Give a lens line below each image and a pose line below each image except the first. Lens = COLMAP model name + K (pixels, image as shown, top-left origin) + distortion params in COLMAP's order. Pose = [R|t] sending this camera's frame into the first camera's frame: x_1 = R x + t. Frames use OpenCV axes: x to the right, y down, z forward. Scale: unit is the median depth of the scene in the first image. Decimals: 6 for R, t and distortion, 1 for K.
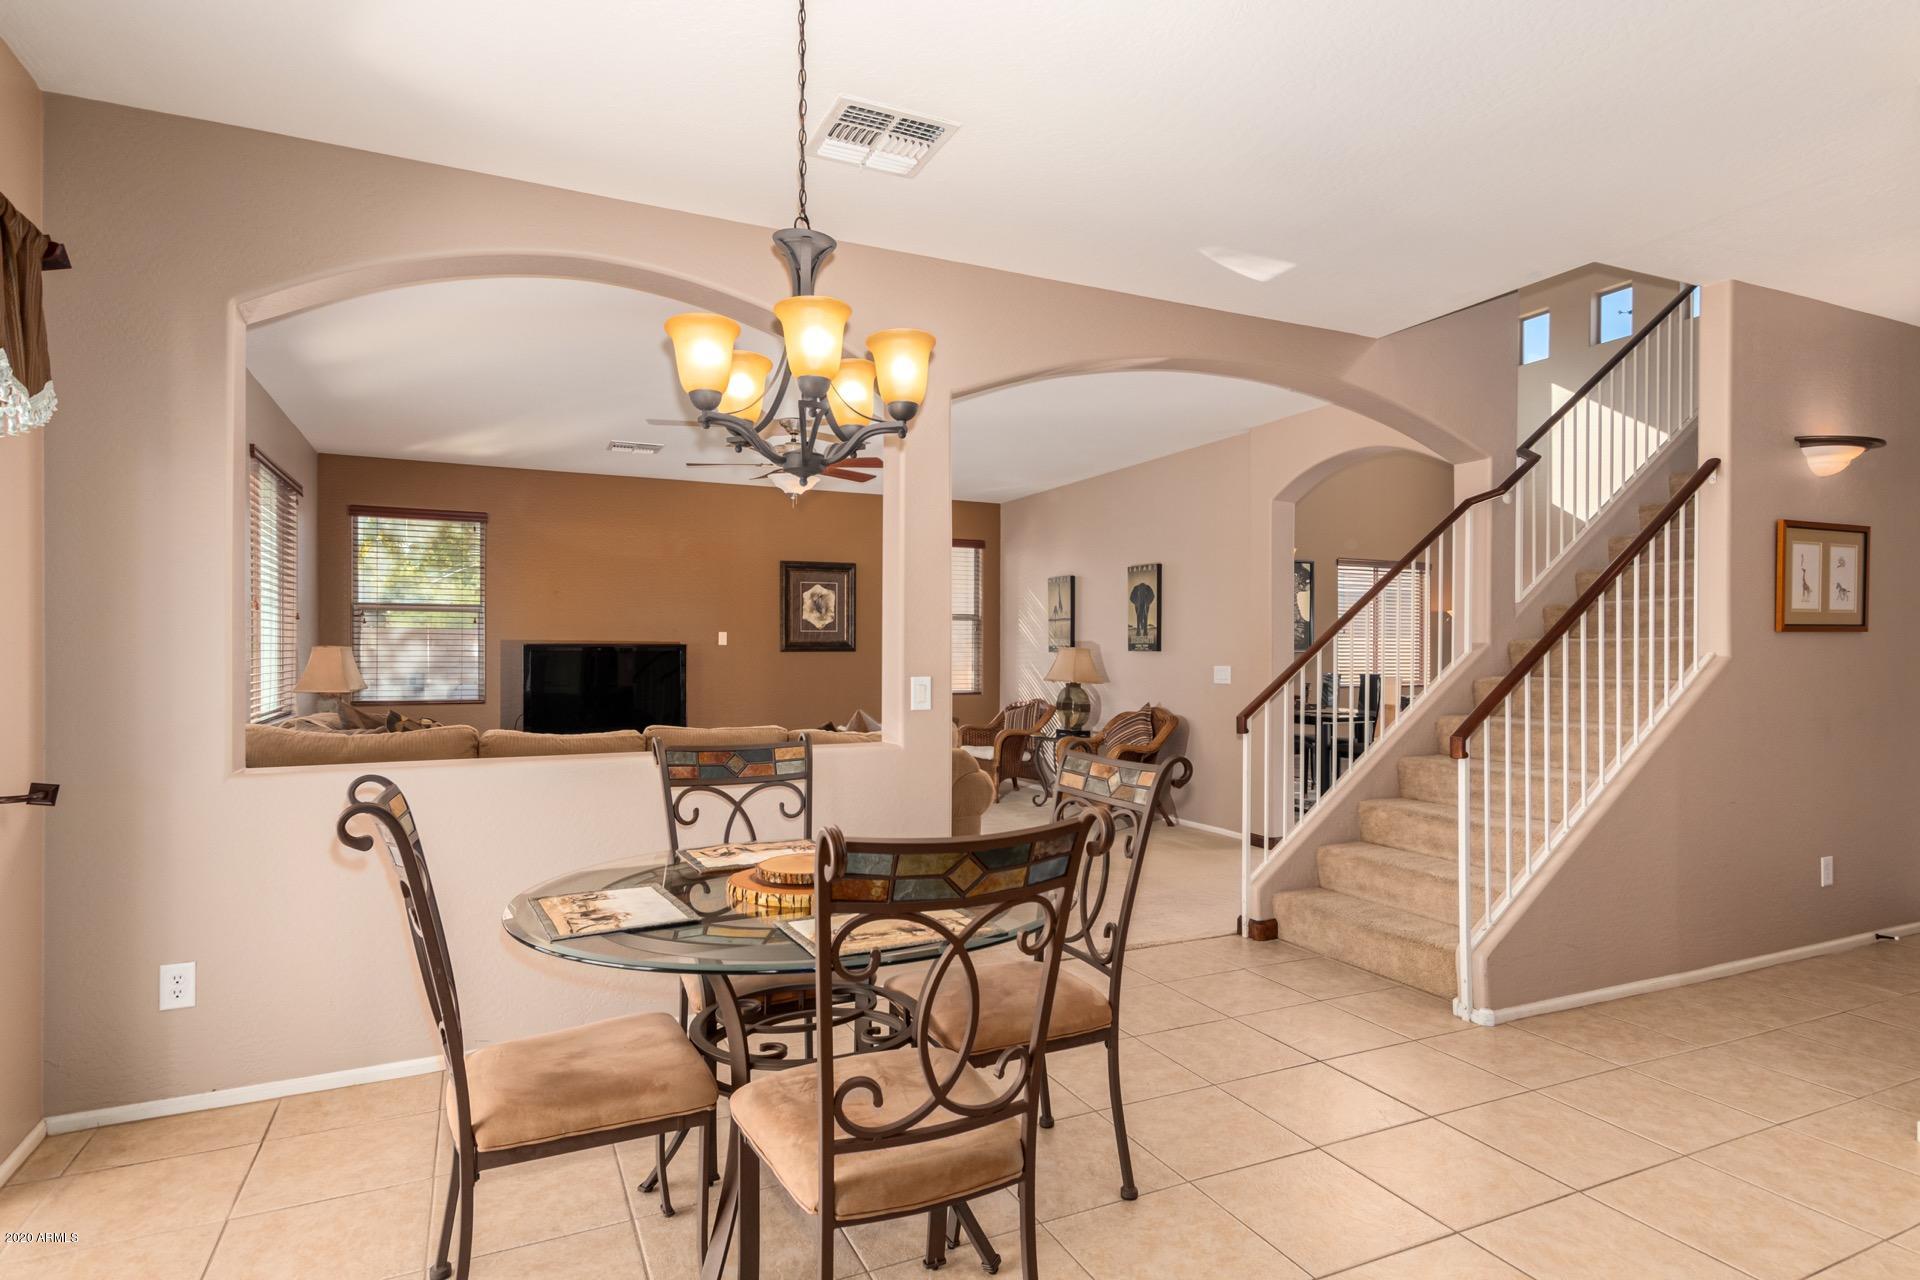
lens RADIAL K [[973.5, 0, 960.0], [0, 973.5, 640.0], [0, 0, 1]] dist [0.004861, 0.000433]
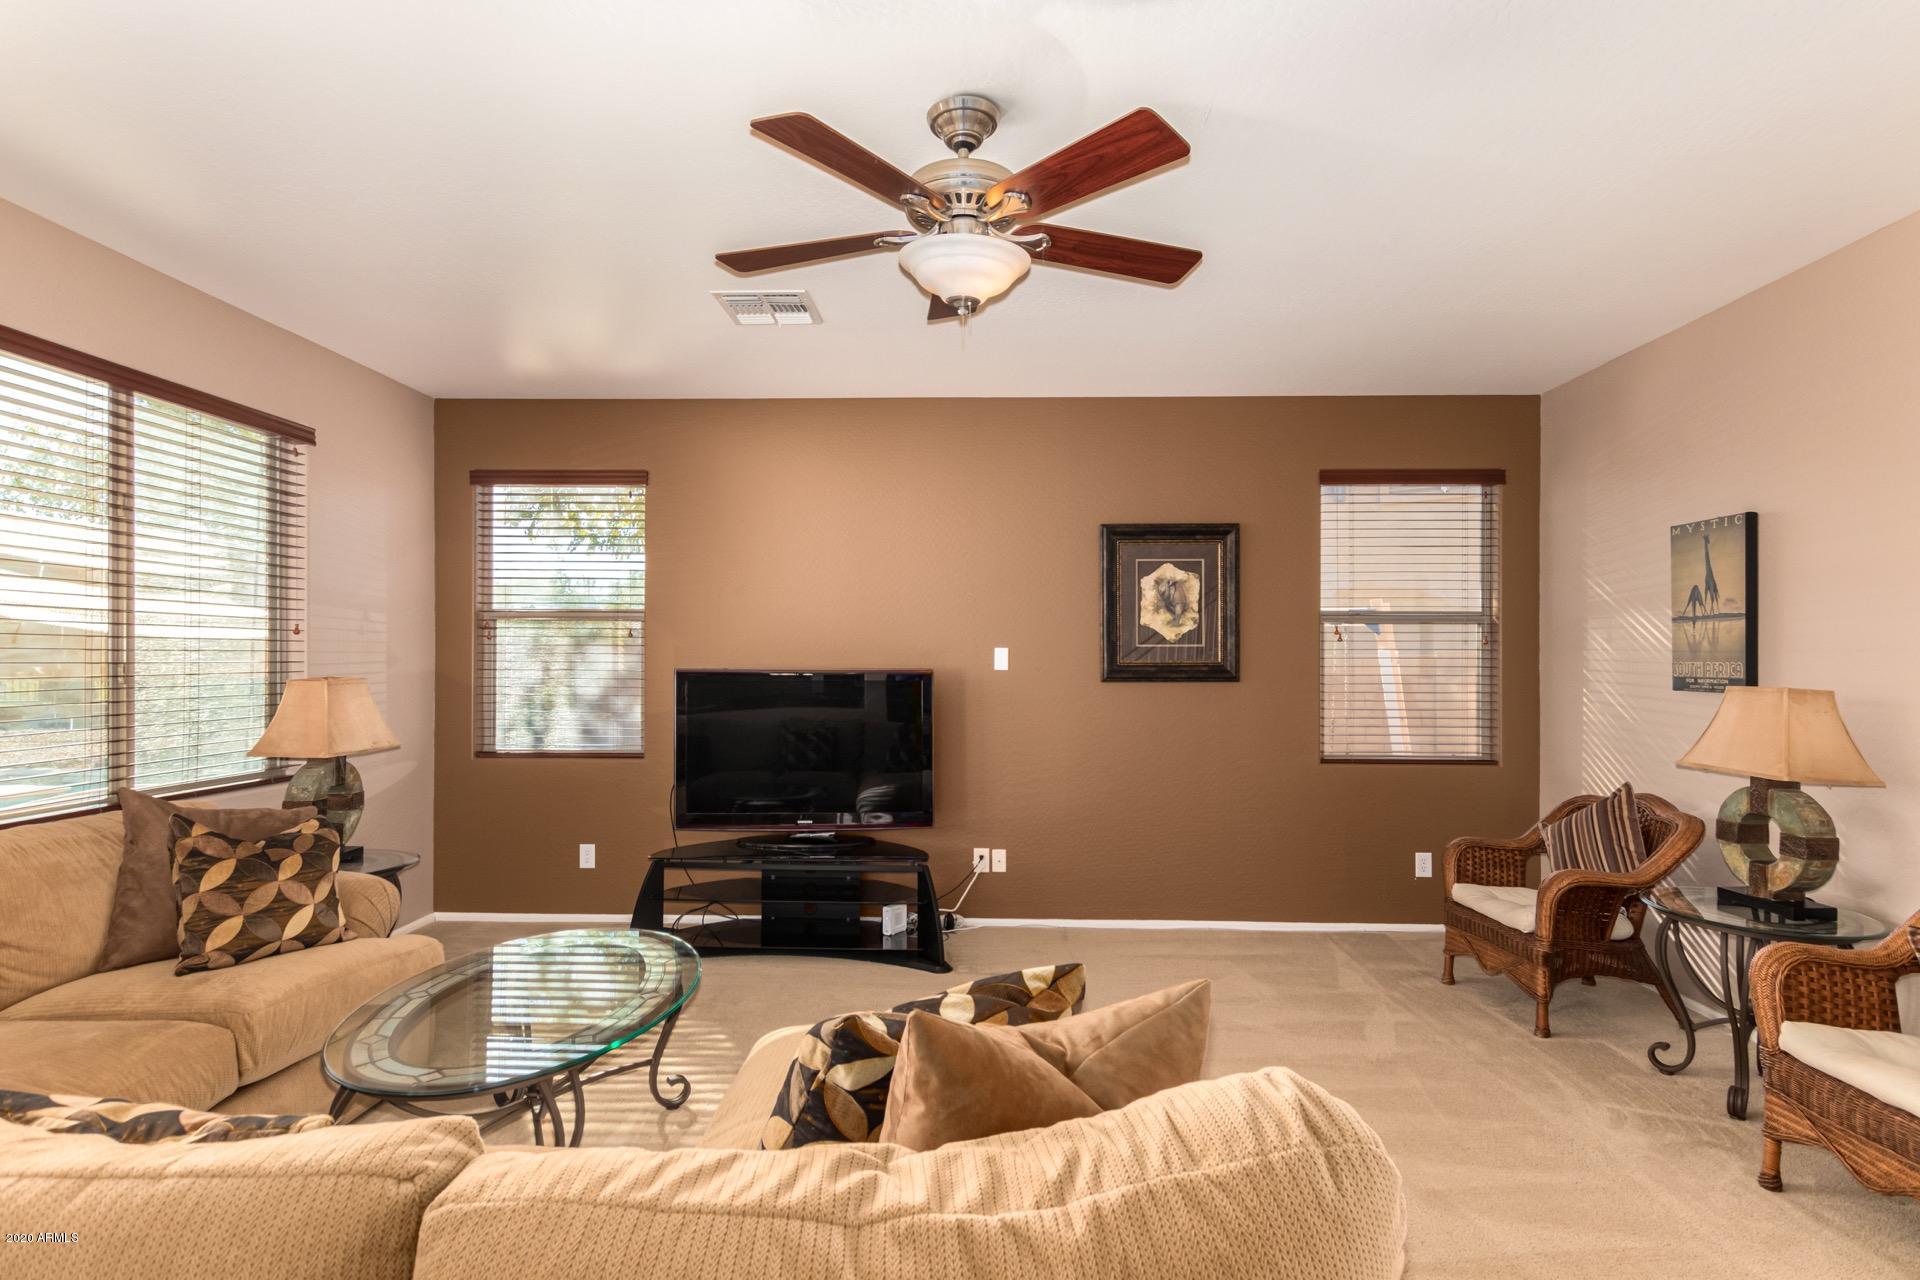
lens RADIAL K [[987.8, 0, 954.1], [0, 987.8, 654.3], [0, 0, 1]] dist [0.015640, 0.000174]
pose [[0.893068, 0.001069, -0.449921, 0.001553], [0.001224, 0.999988, 0.004806, -0.007156], [0.449921, -0.004843, 0.893055, 0.445457]]
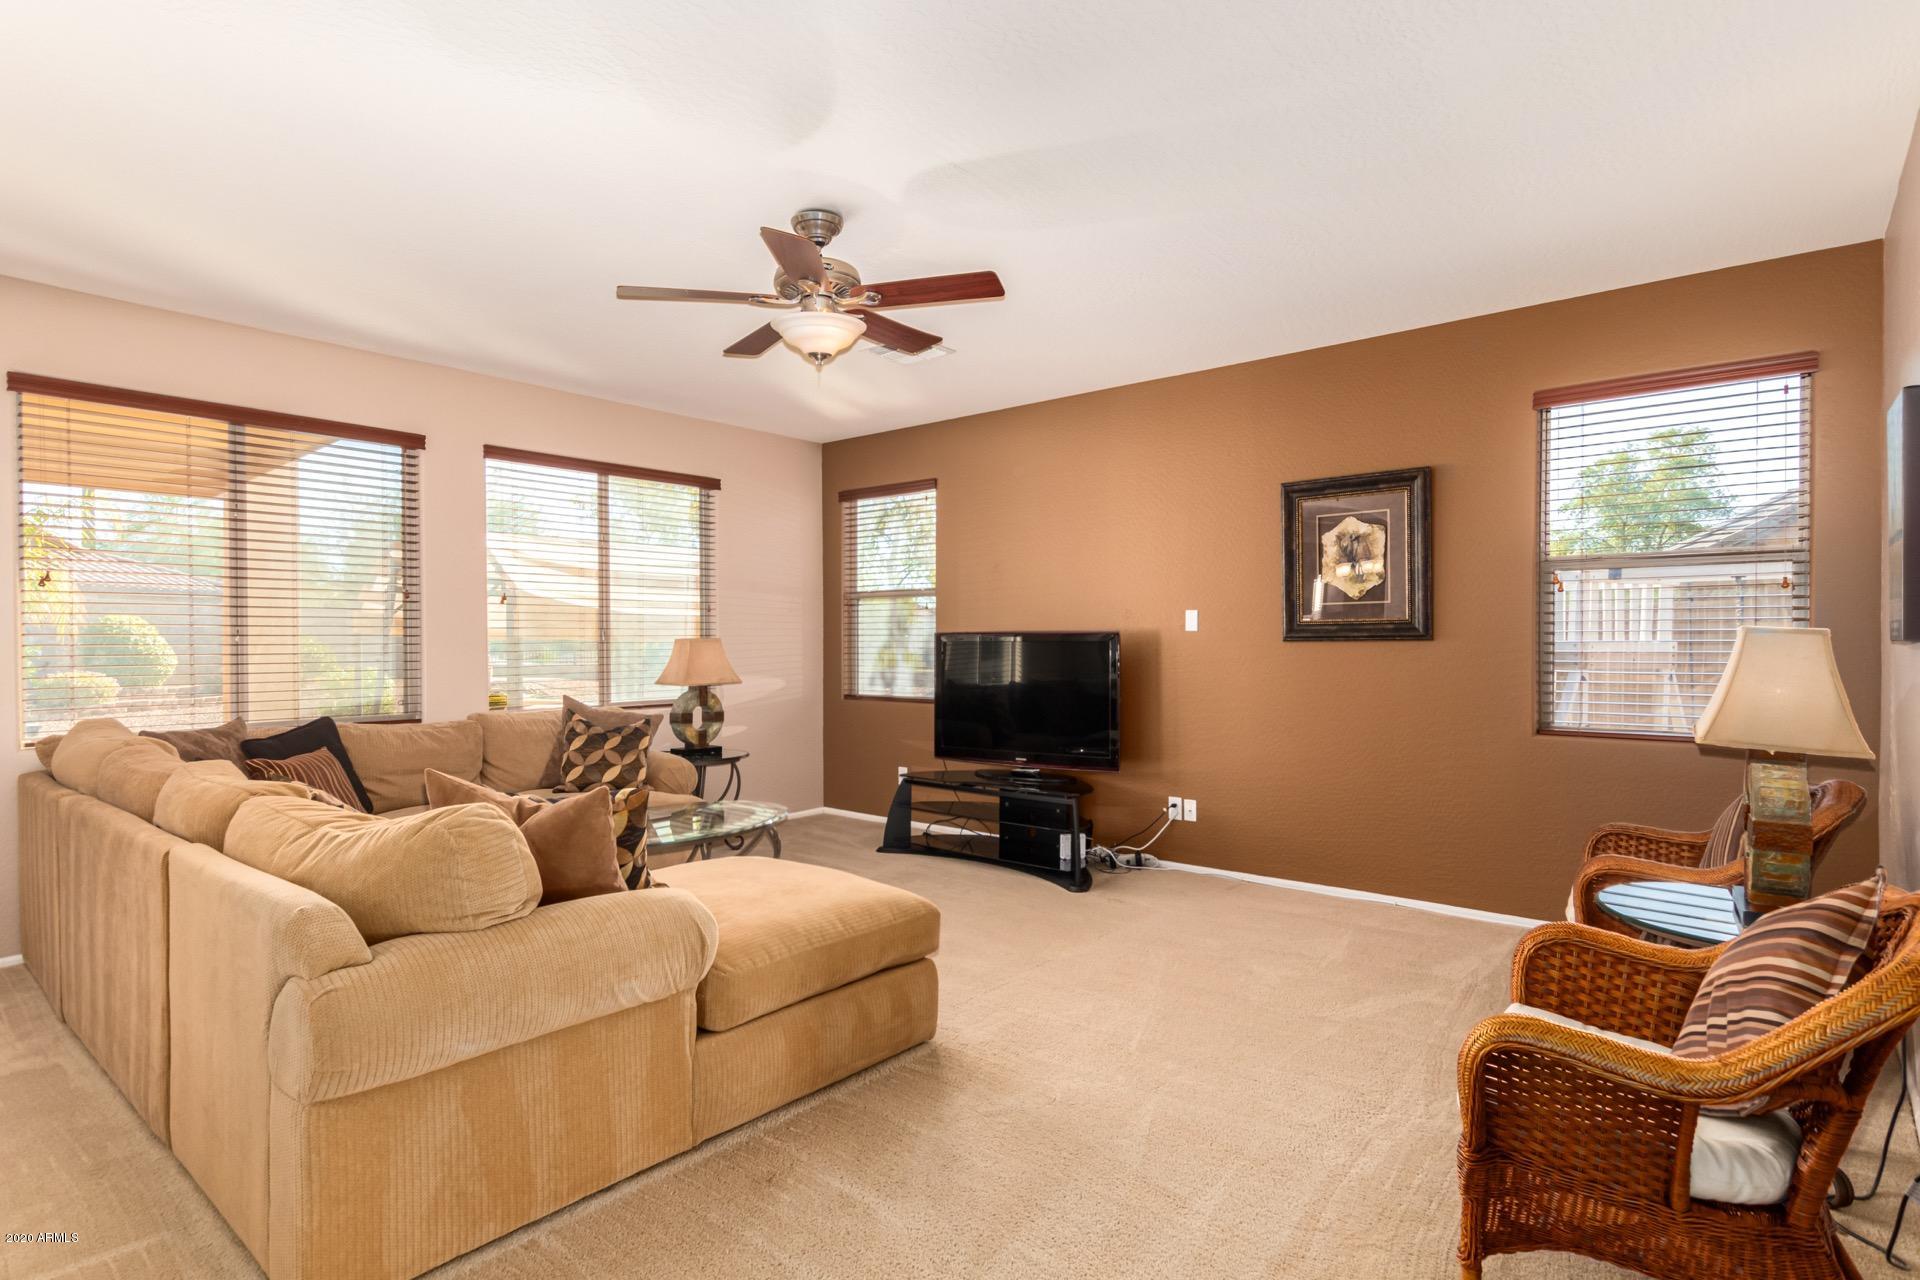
lens RADIAL K [[987.8, 0, 954.1], [0, 987.8, 654.3], [0, 0, 1]] dist [0.015640, 0.000174]
pose [[0.423362, 0.010732, -0.905897, 0.268025], [0.012623, 0.999763, 0.017743, 0.007029], [0.905873, -0.018947, 0.423126, 0.585918]]
